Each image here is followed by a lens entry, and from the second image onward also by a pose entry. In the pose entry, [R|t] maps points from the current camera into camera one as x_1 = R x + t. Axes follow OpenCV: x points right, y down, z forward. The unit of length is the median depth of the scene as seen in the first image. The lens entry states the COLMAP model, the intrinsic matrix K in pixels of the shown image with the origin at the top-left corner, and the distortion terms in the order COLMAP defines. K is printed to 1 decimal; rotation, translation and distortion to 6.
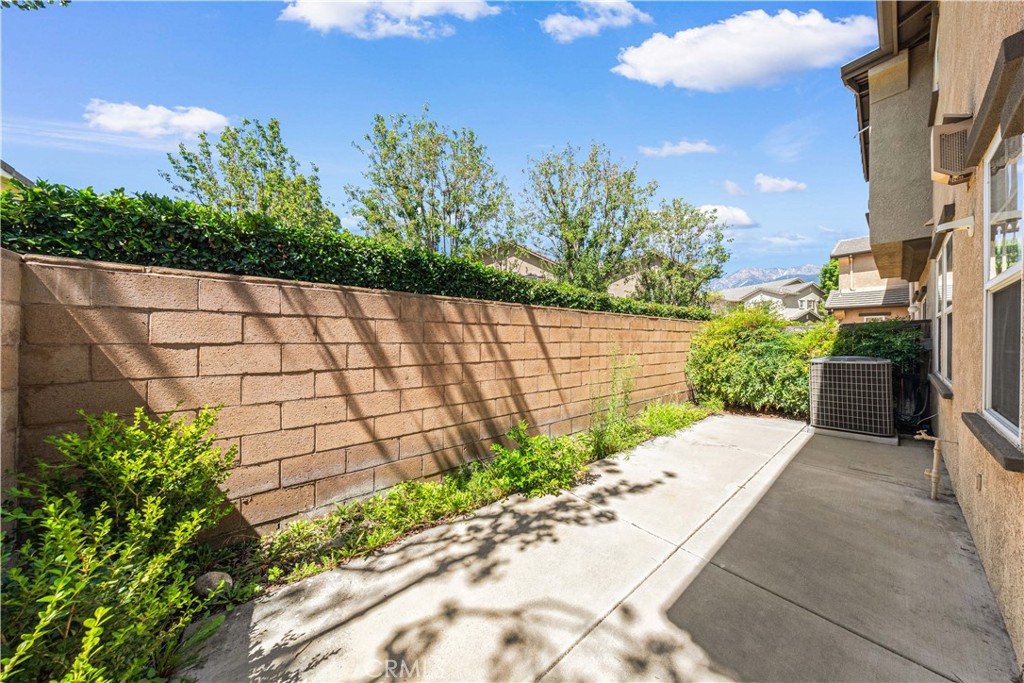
lens RADIAL K [[301.9, 0, 516.4], [0, 301.9, 343.2], [0, 0, 1]] dist [-0.000820, 0.000005]
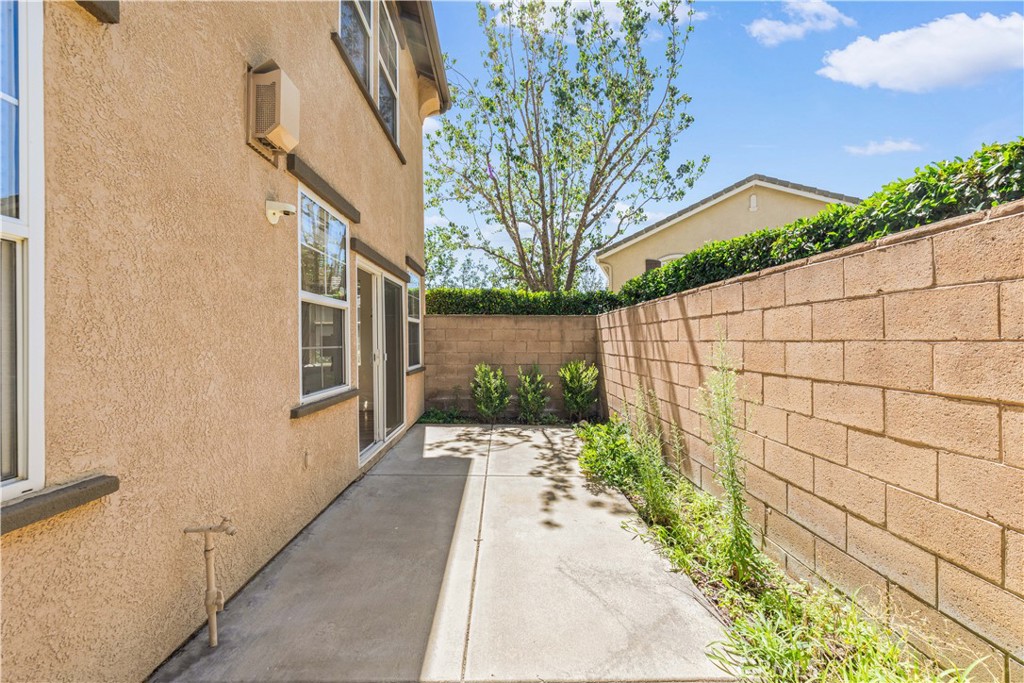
lens RADIAL K [[410.6, 0, 512.9], [0, 410.6, 338.4], [0, 0, 1]] dist [0.000148, 0.000006]
pose [[-0.607478, 0.006202, -0.794313, 1.569874], [0.005059, 0.999979, 0.003939, -0.019762], [0.794321, -0.001625, -0.607497, 1.776364]]
